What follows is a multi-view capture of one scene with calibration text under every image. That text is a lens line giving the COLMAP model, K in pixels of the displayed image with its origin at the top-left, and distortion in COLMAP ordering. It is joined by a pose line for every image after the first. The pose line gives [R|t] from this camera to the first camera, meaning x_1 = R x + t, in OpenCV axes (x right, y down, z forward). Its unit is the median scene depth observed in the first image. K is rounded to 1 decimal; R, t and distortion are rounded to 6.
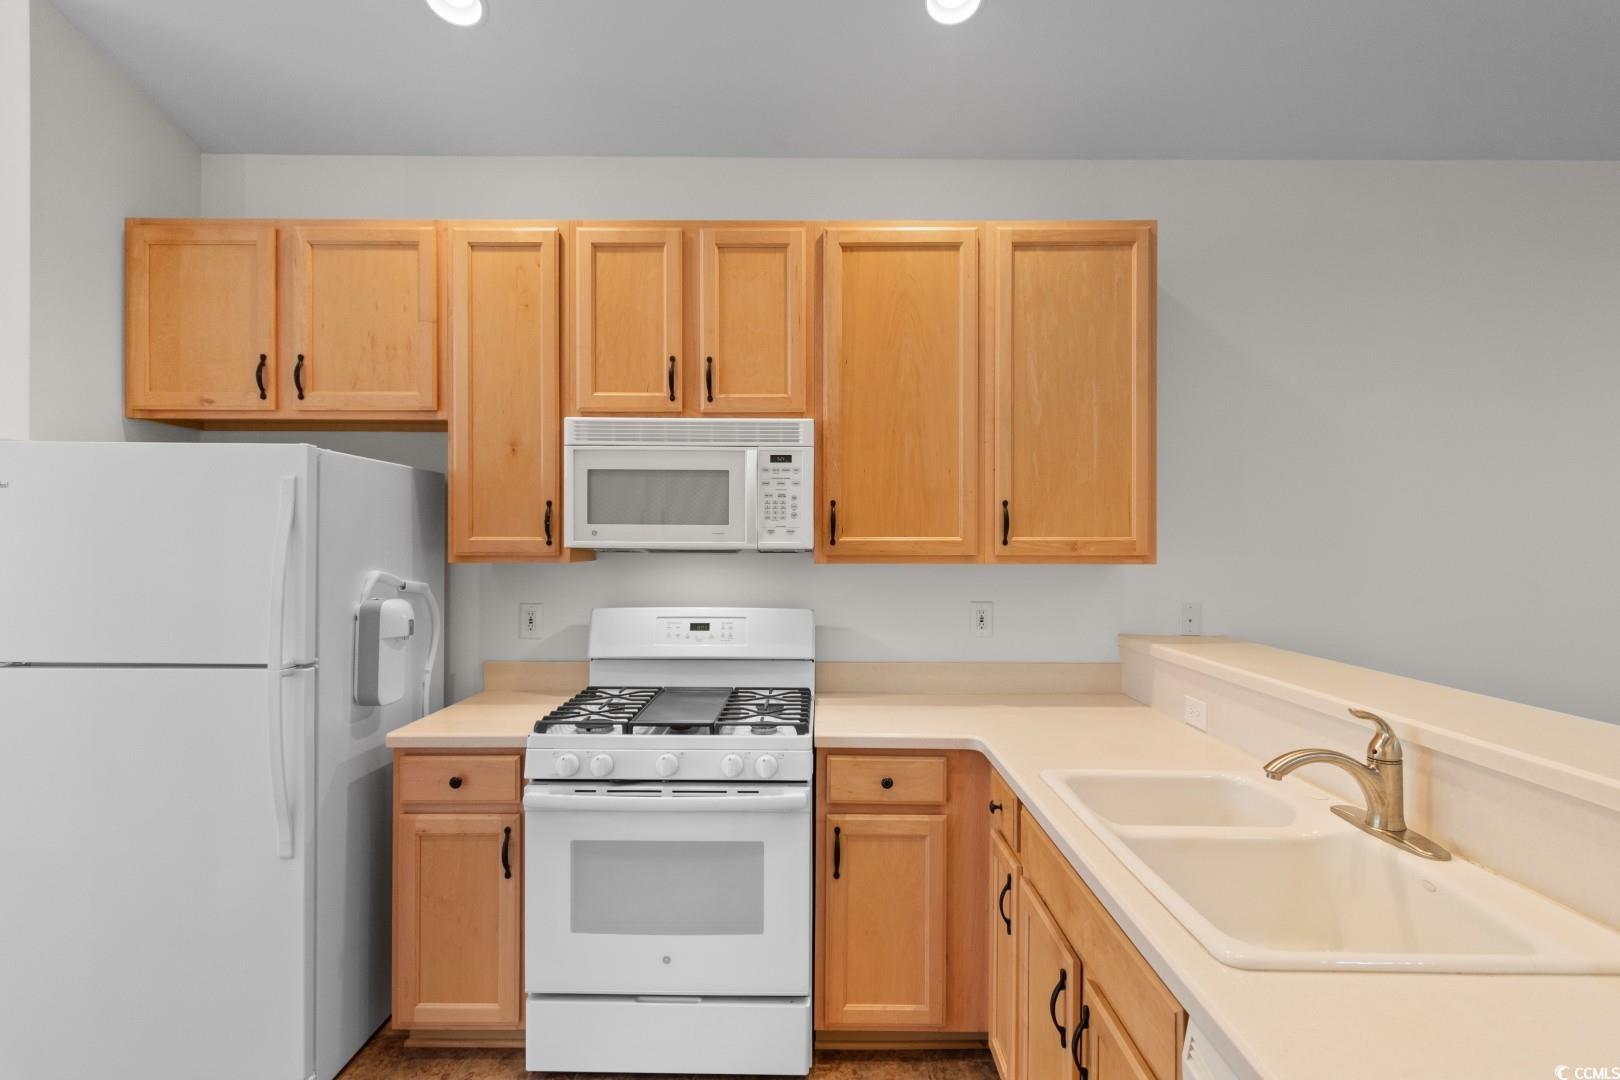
lens RADIAL K [[797.3, 0, 817.6], [0, 797.3, 544.7], [0, 0, 1]] dist [-0.005529, -0.002308]
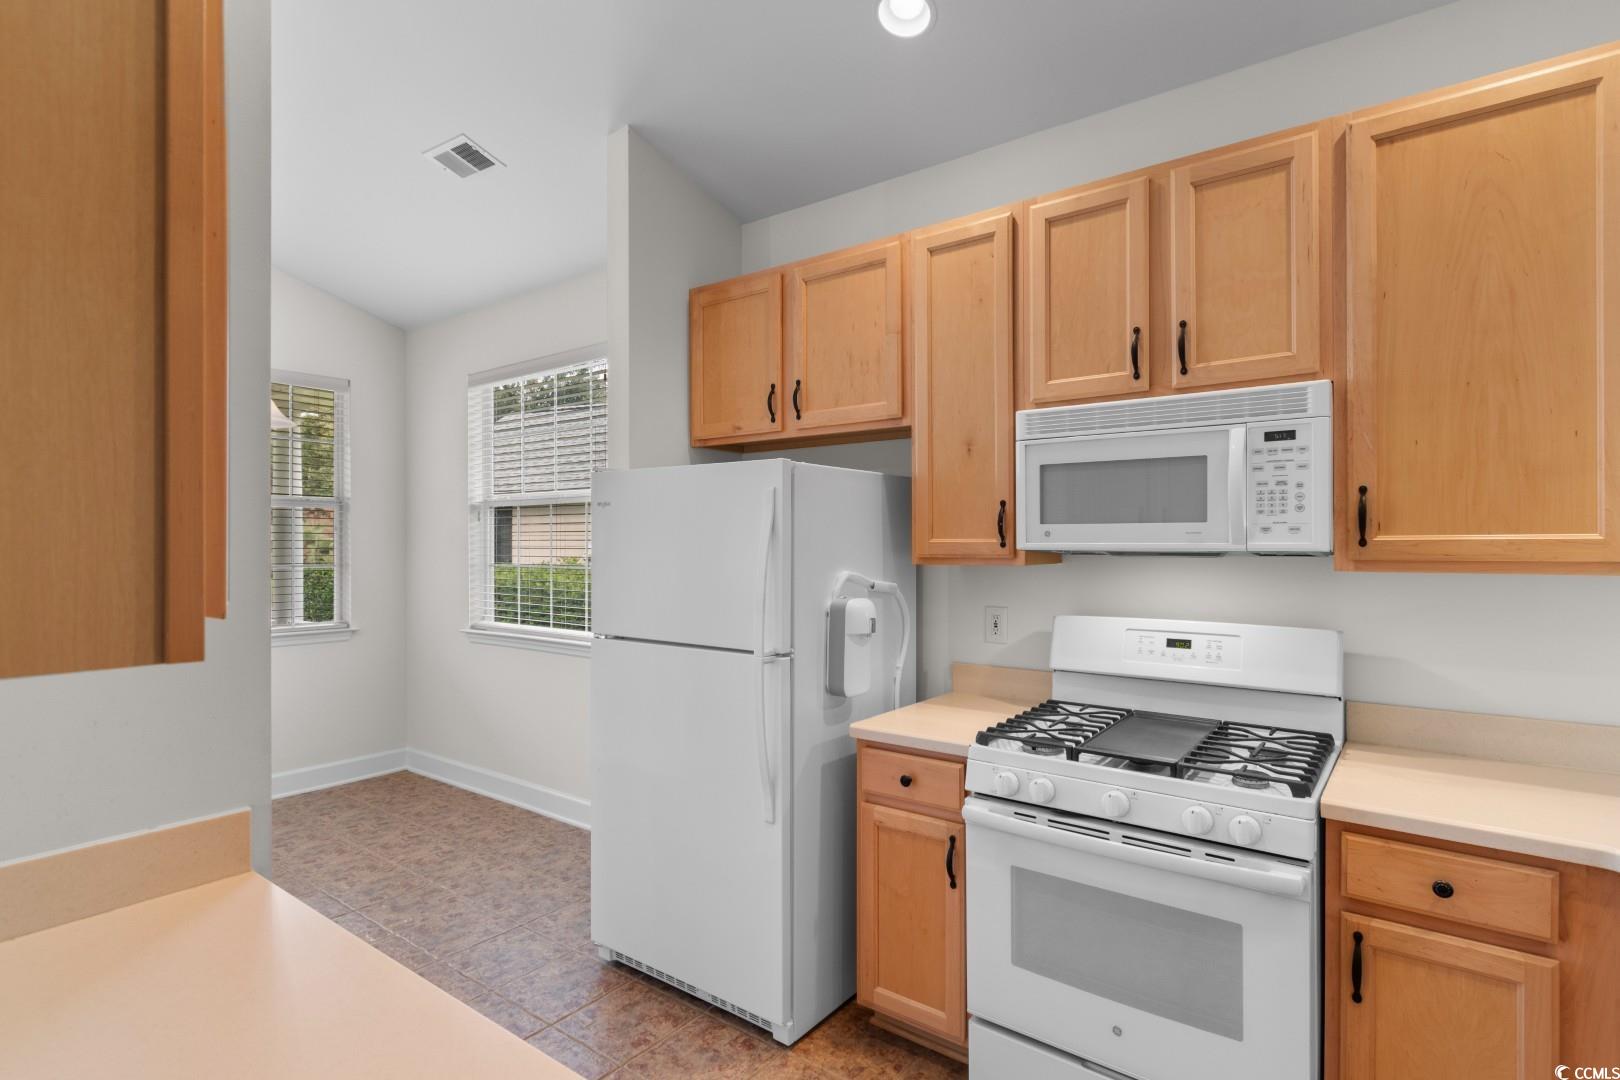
lens RADIAL K [[804.3, 0, 816.3], [0, 804.3, 543.0], [0, 0, 1]] dist [-0.001885, -0.004418]
pose [[0.793918, -0.004415, -0.608009, 0.070064], [0.003625, 0.999990, -0.002528, -0.002748], [0.608014, -0.000197, 0.793926, 0.100968]]
